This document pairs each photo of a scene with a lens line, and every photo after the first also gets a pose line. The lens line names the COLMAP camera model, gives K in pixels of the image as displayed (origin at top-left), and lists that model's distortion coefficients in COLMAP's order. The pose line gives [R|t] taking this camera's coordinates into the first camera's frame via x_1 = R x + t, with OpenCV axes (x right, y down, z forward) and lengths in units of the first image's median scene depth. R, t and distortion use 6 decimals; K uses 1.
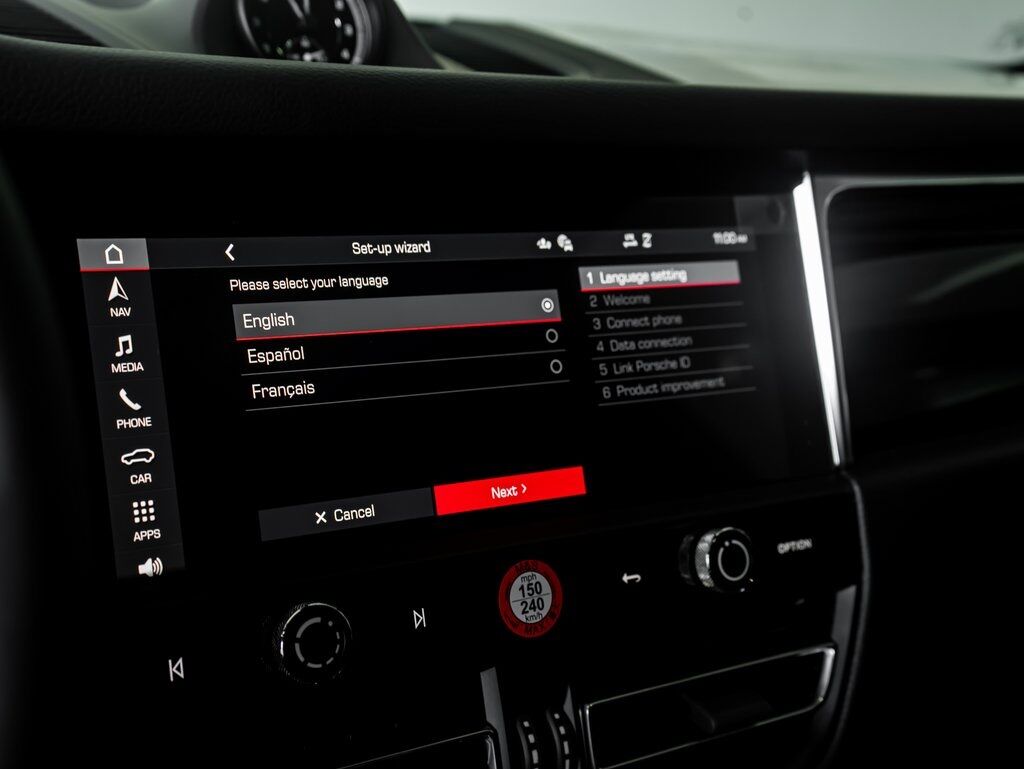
lens RADIAL K [[1406.9, 0, 515.9], [0, 1406.9, 381.6], [0, 0, 1]] dist [0.188911, 0.000000]
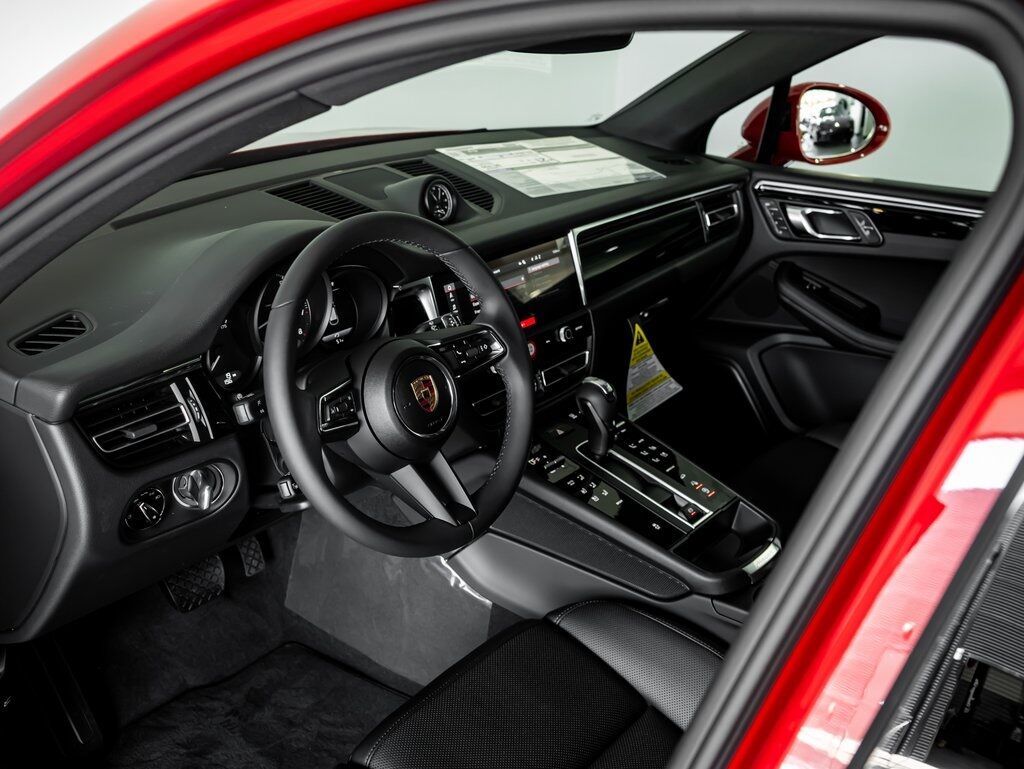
lens RADIAL K [[1134.2, 0, 507.2], [0, 1134.2, 385.2], [0, 0, 1]] dist [-0.020706, 0.000000]
pose [[0.951388, -0.139868, 0.274404, -1.035386], [0.082227, 0.973947, 0.211345, -0.485653], [-0.296815, -0.178508, 0.938102, -2.277044]]
